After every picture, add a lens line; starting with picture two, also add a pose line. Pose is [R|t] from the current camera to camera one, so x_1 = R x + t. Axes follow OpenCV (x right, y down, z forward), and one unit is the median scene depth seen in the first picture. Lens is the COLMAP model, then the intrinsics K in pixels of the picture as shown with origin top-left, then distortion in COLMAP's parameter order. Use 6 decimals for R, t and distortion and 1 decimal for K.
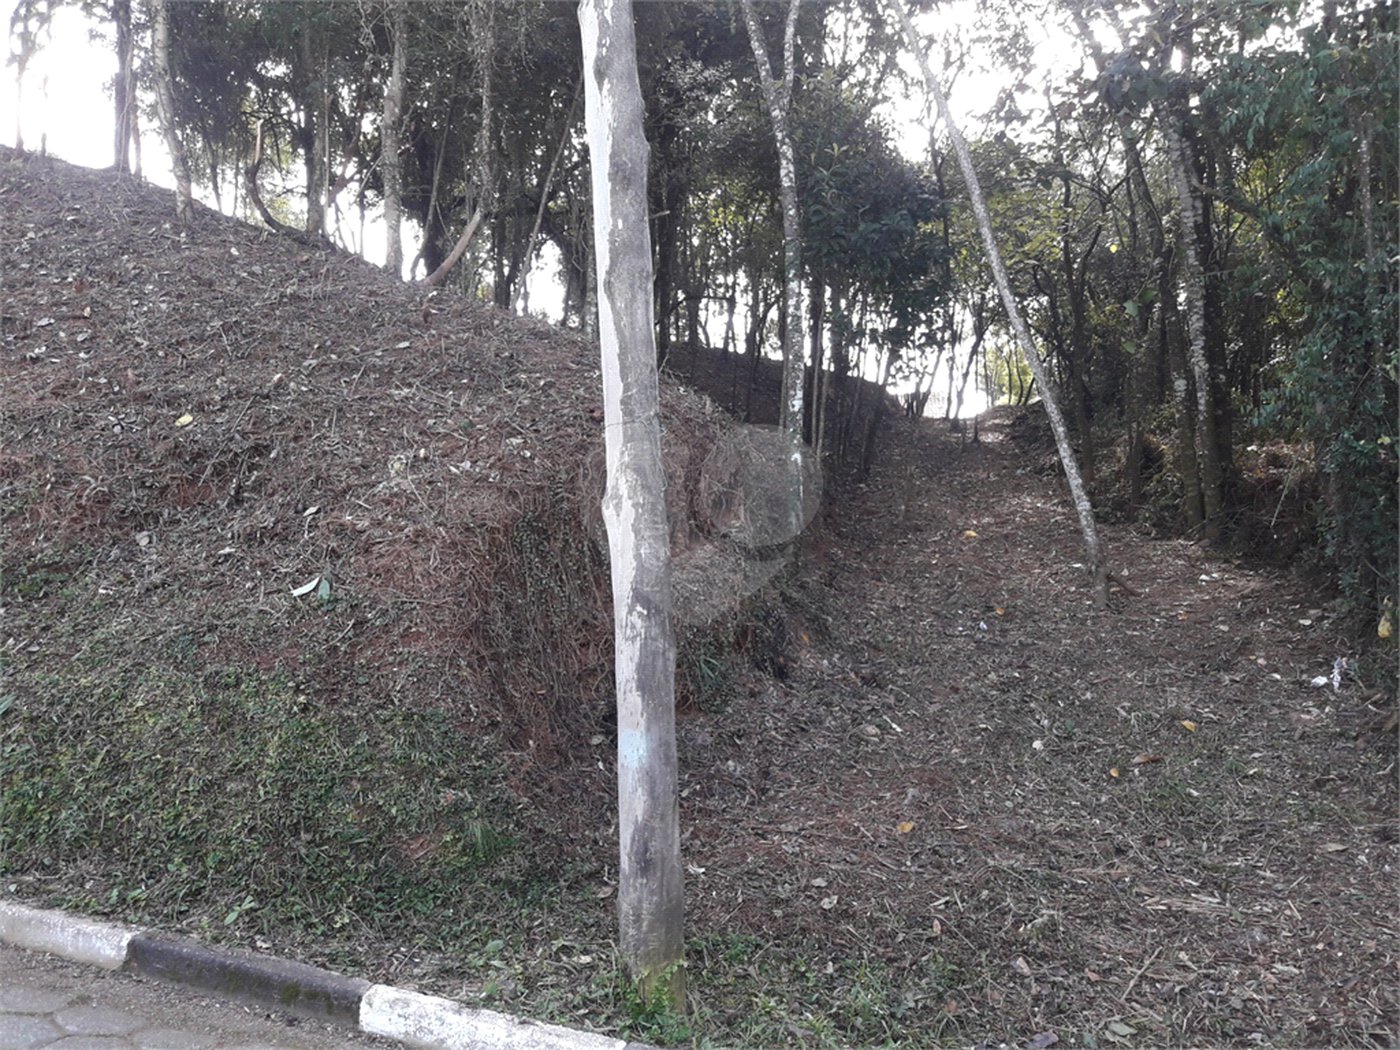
lens RADIAL K [[1163.6, 0, 700.0], [0, 1163.6, 525.0], [0, 0, 1]] dist [0.092294, -0.162584]
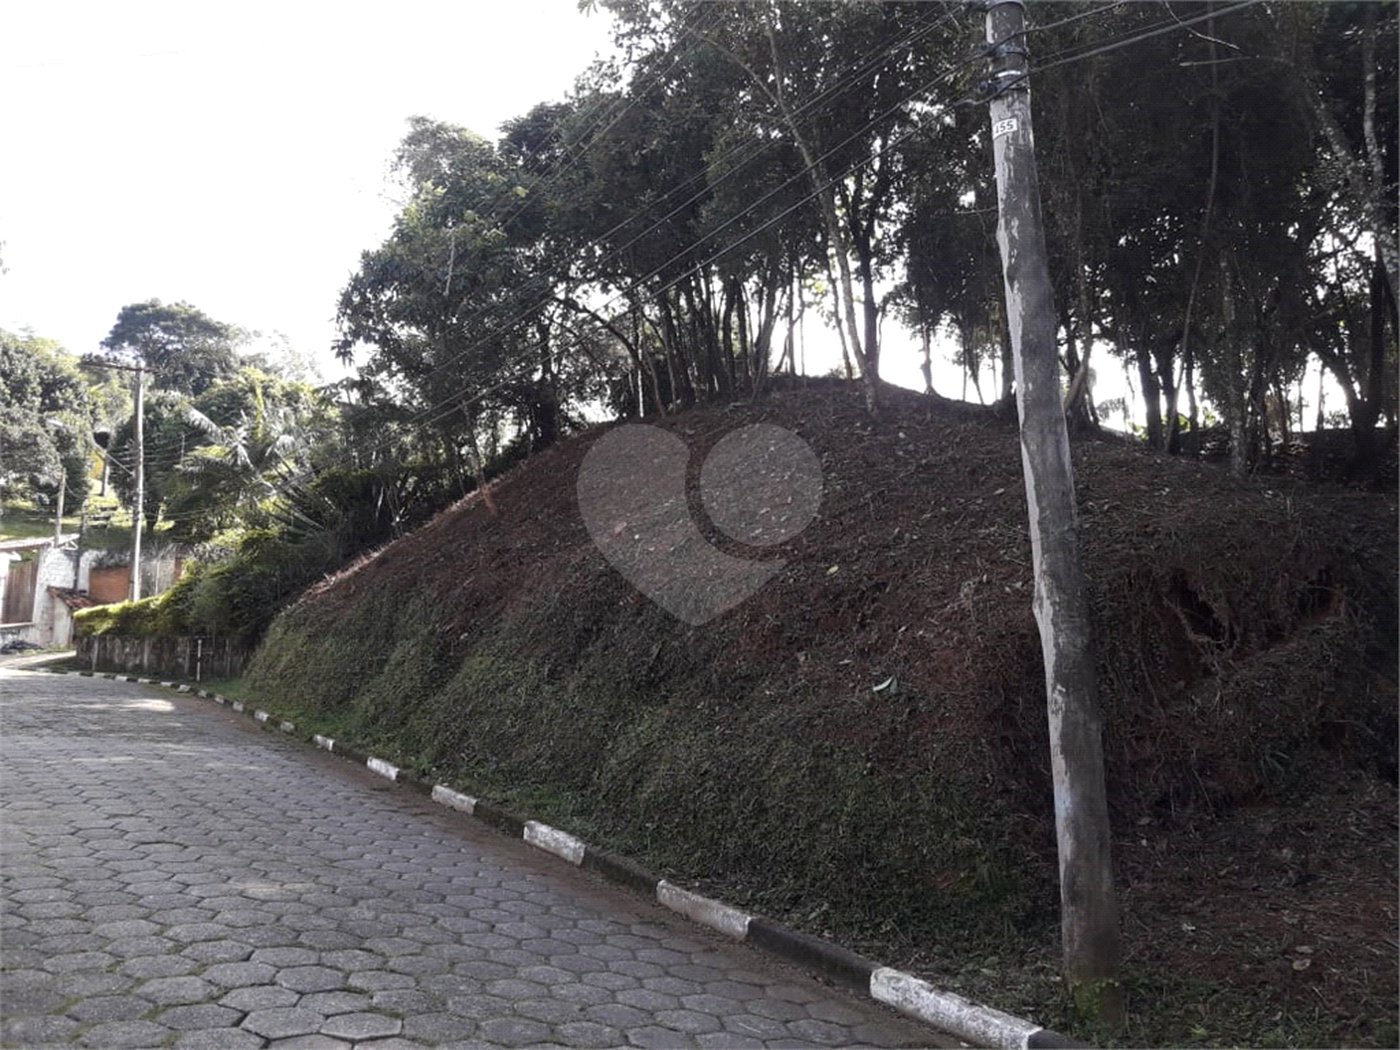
lens RADIAL K [[1163.6, 0, 700.0], [0, 1163.6, 525.0], [0, 0, 1]] dist [0.092294, -0.162584]
pose [[0.766257, -0.118926, -0.631433, 0.402016], [0.042434, 0.989943, -0.134954, 0.046774], [0.641132, 0.076615, 0.763597, -0.184424]]
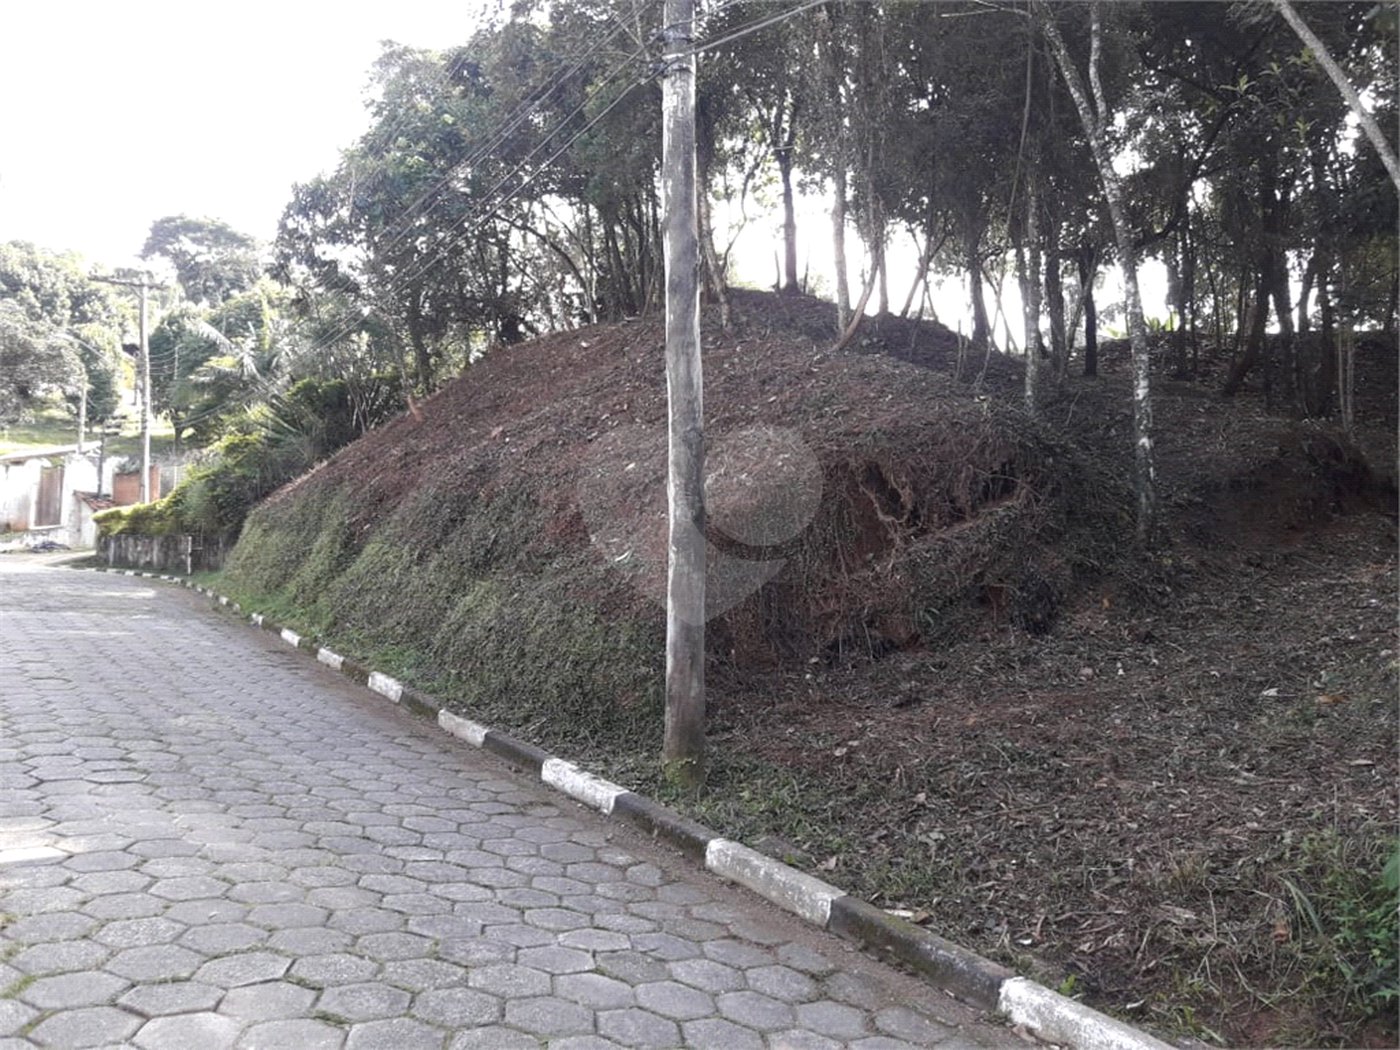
lens RADIAL K [[1163.6, 0, 700.0], [0, 1163.6, 525.0], [0, 0, 1]] dist [0.092294, -0.162584]
pose [[0.740510, -0.069549, -0.668437, 0.931799], [0.041209, 0.997458, -0.058130, 0.119123], [0.670781, 0.015501, 0.741494, -0.164459]]
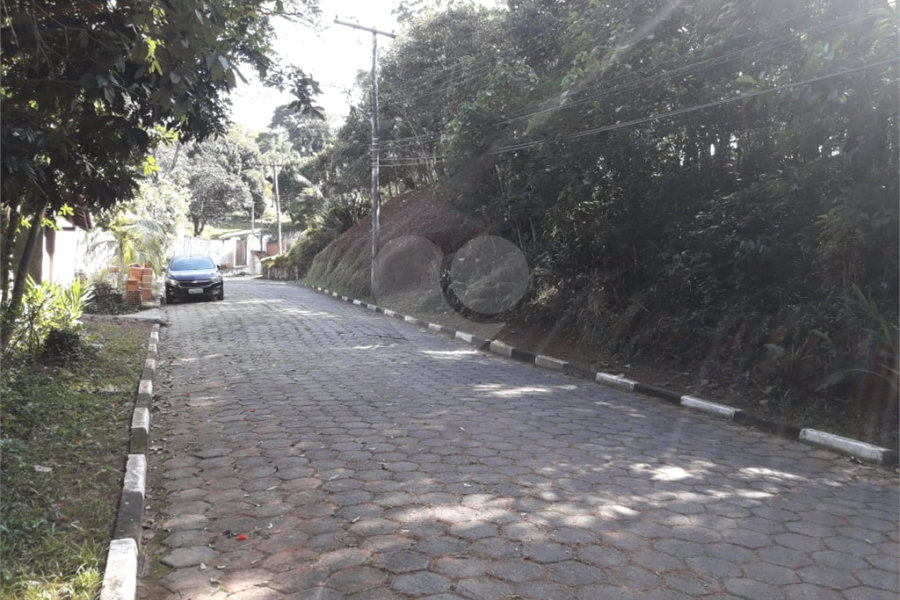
lens RADIAL K [[770.0, 0, 450.0], [0, 770.0, 300.0], [0, 0, 1]] dist [0.195375, -0.000281]
pose [[0.571485, -0.048651, -0.819169, 4.484034], [0.056290, 0.998214, -0.020014, 0.472260], [0.818680, -0.034674, 0.573203, -1.682343]]
